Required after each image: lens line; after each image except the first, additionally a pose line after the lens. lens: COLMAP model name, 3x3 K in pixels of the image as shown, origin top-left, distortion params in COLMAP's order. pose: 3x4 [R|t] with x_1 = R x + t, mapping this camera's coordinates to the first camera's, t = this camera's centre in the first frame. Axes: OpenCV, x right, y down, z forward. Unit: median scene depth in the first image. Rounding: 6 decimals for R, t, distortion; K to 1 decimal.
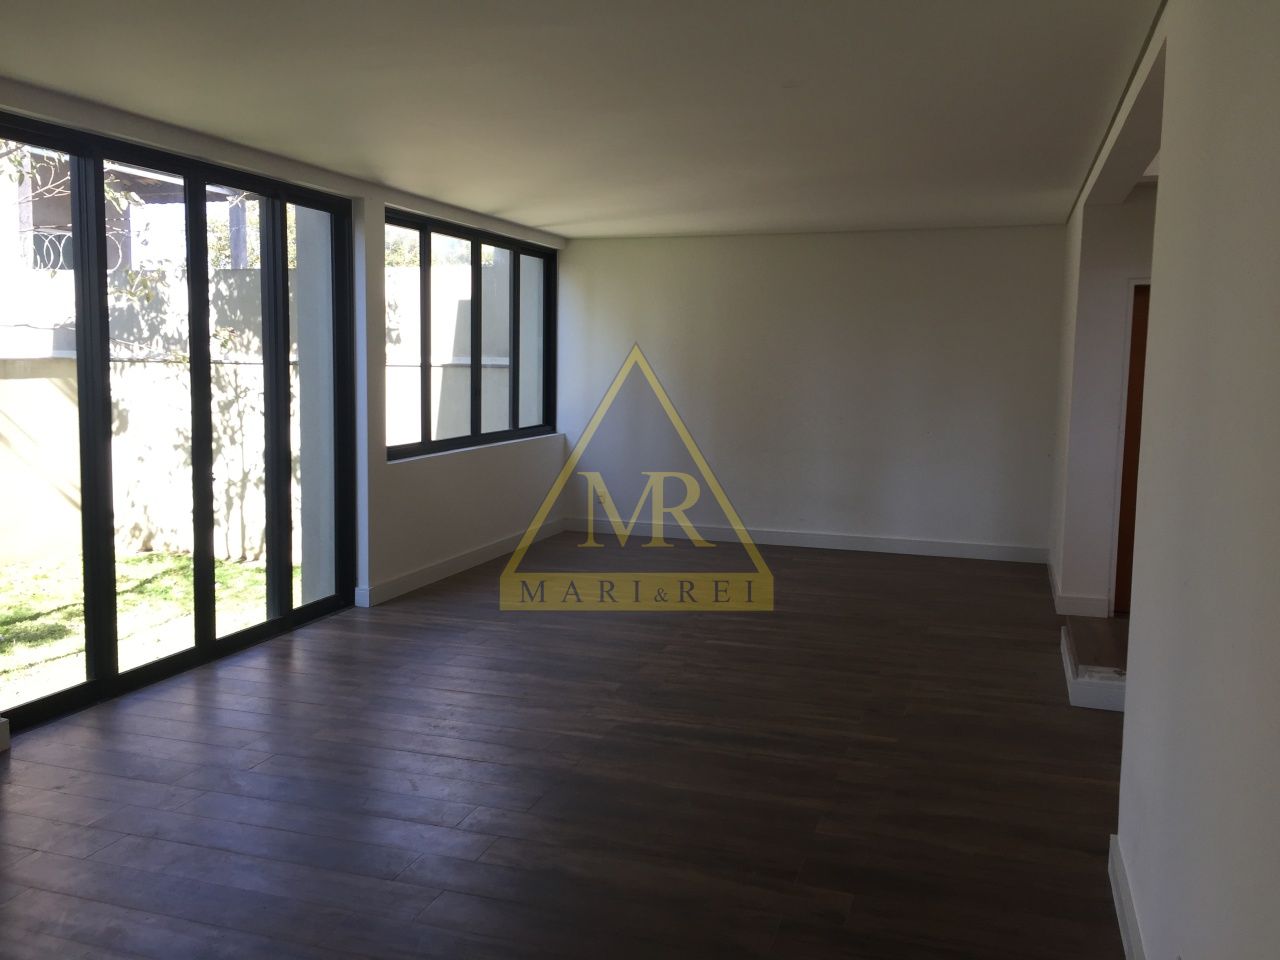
lens RADIAL K [[1098.2, 0, 640.1], [0, 1098.2, 474.7], [0, 0, 1]] dist [0.067506, -0.095634]
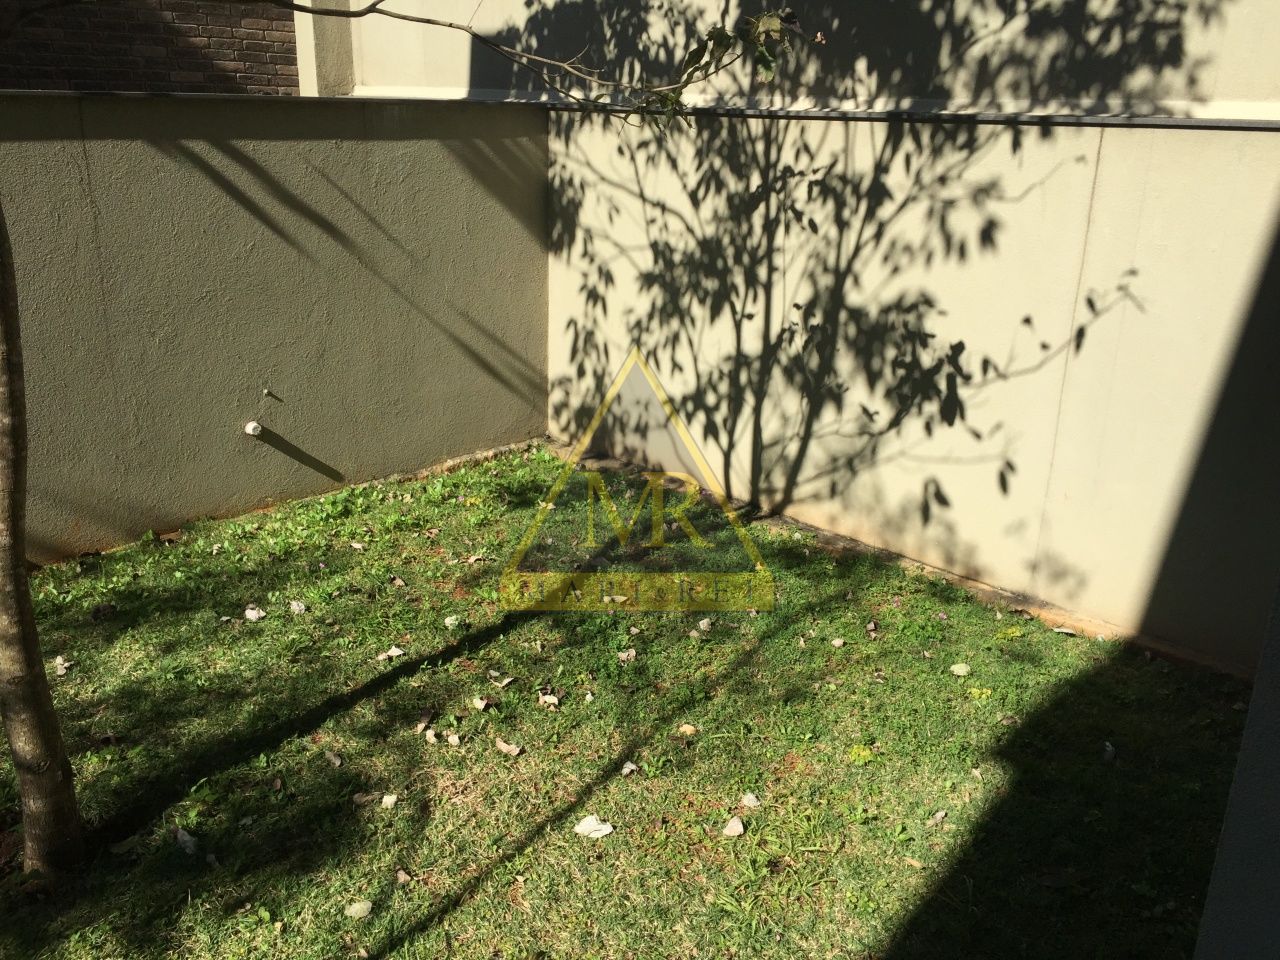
lens RADIAL K [[1098.2, 0, 643.1], [0, 1098.2, 482.2], [0, 0, 1]] dist [0.067506, -0.095634]
pose [[0.904797, 0.145957, -0.400048, -0.199420], [-0.049191, 0.968961, 0.242270, -0.059639], [0.422992, -0.199526, 0.883893, 0.519847]]
